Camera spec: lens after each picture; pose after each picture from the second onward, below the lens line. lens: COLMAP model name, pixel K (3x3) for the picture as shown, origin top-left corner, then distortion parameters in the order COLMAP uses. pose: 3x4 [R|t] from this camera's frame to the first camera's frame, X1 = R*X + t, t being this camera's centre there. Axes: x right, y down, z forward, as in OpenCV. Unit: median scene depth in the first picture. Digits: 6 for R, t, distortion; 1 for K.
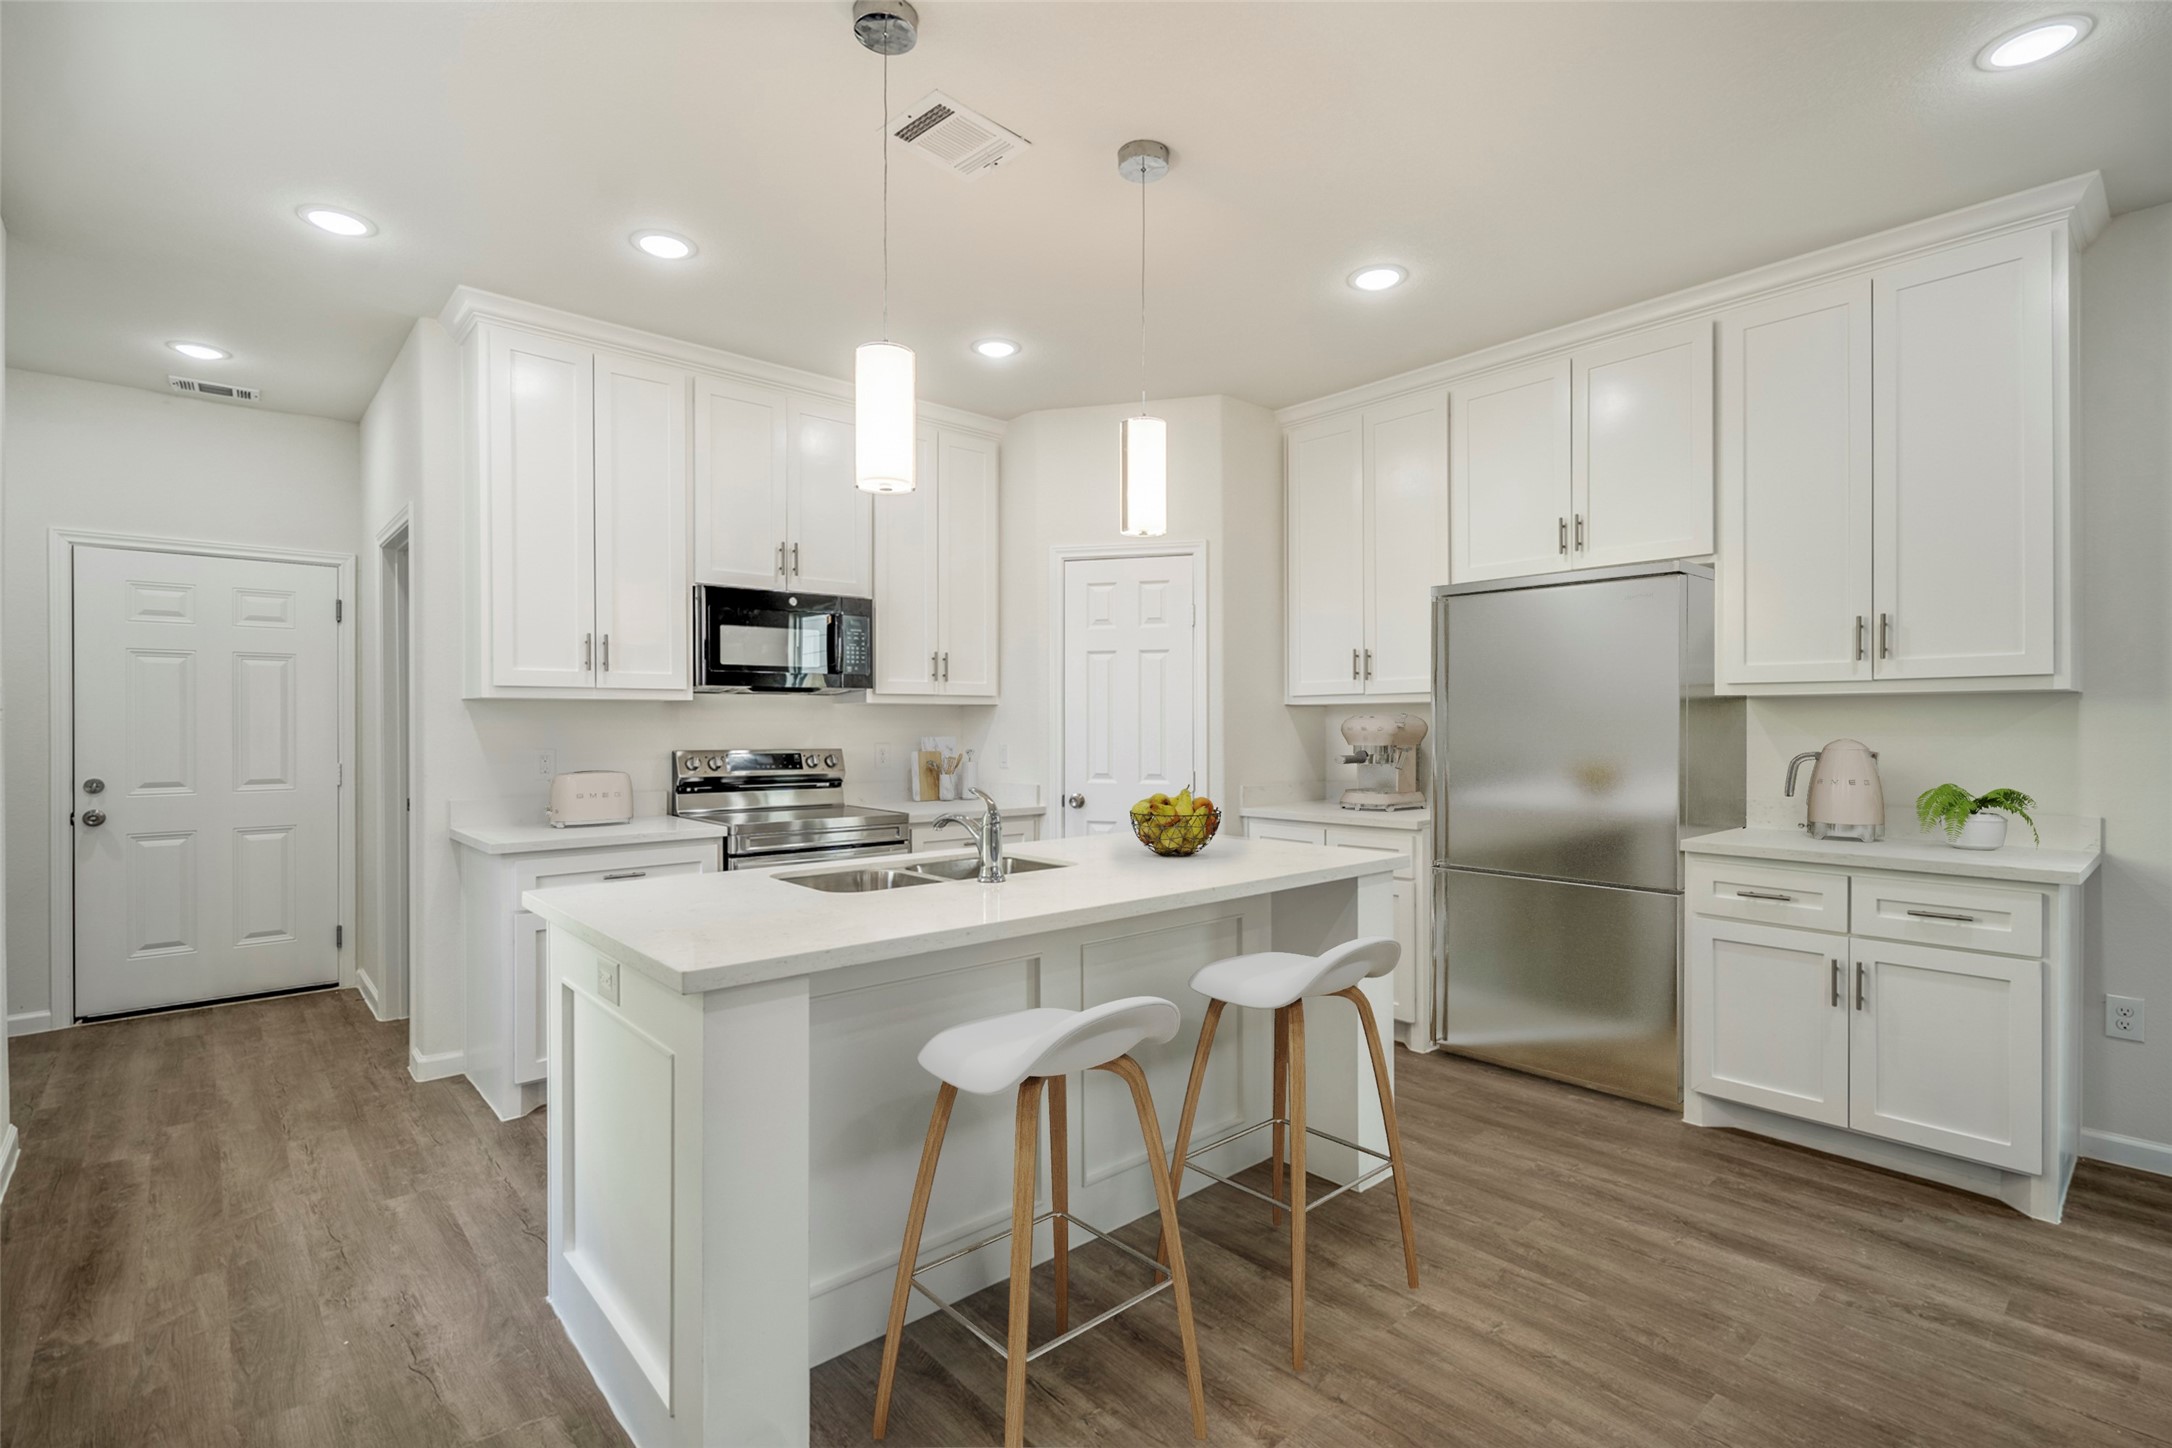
lens RADIAL K [[1000.0, 0, 1075.9], [0, 1000.0, 722.5], [0, 0, 1]] dist [0.007984, -0.003579]
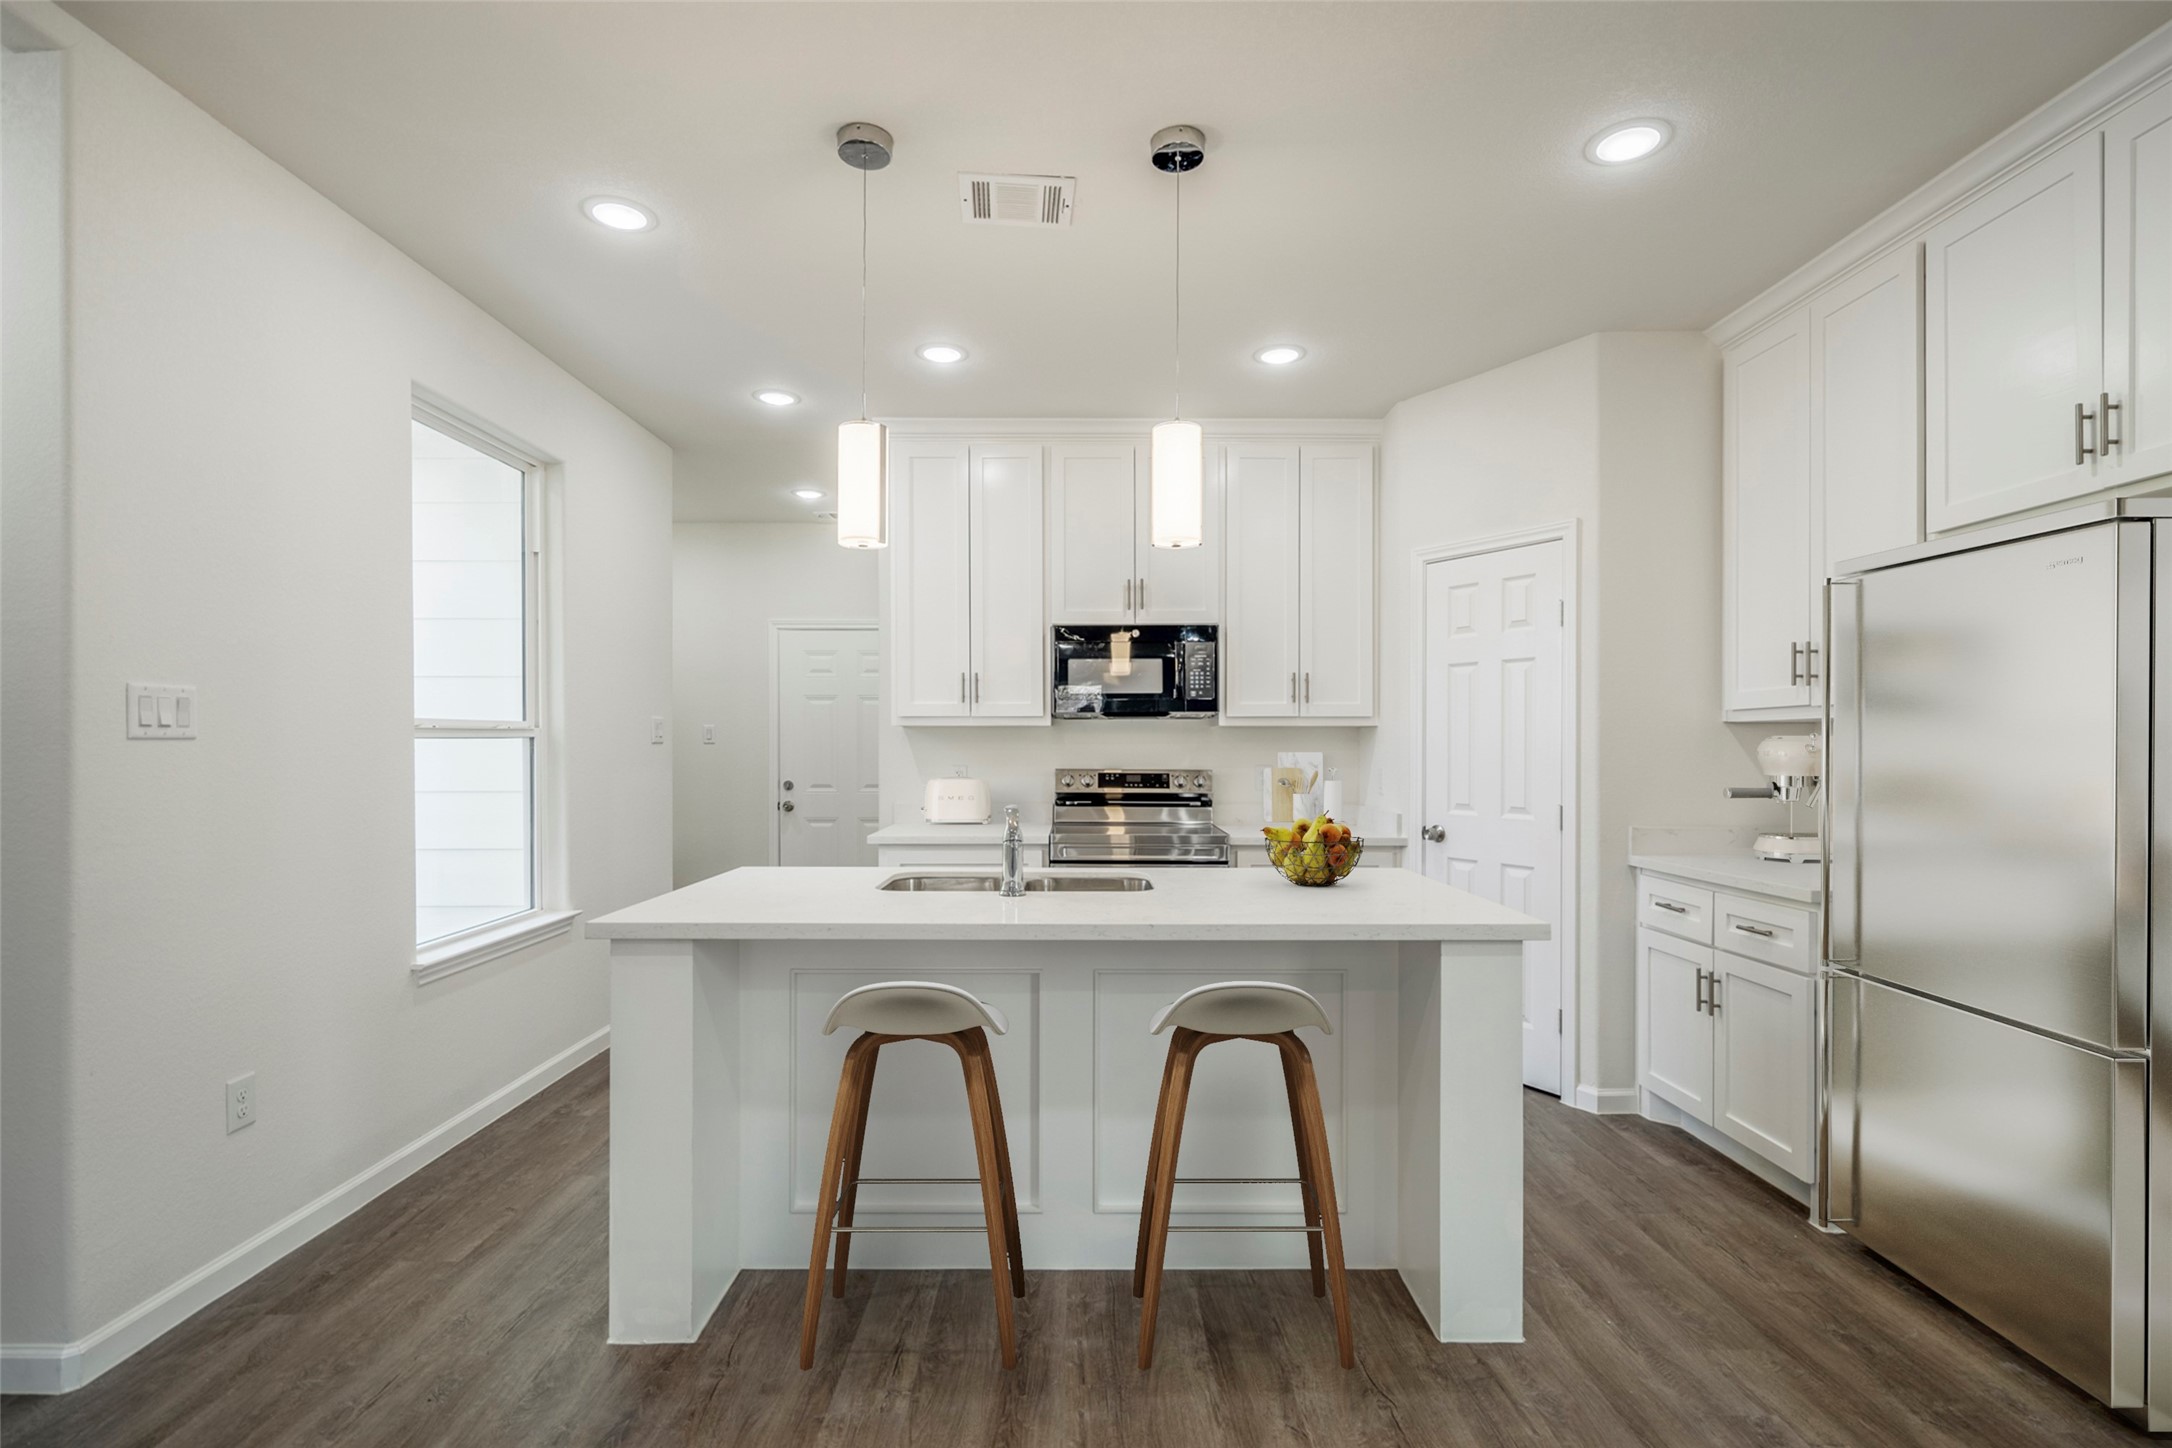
lens RADIAL K [[1000.0, 0, 1070.9], [0, 1000.0, 735.7], [0, 0, 1]] dist [0.007984, -0.003579]
pose [[0.753371, -0.004524, -0.657580, 0.358256], [0.000696, 0.999981, -0.006082, -0.003299], [0.657595, 0.004124, 0.753360, 0.127867]]
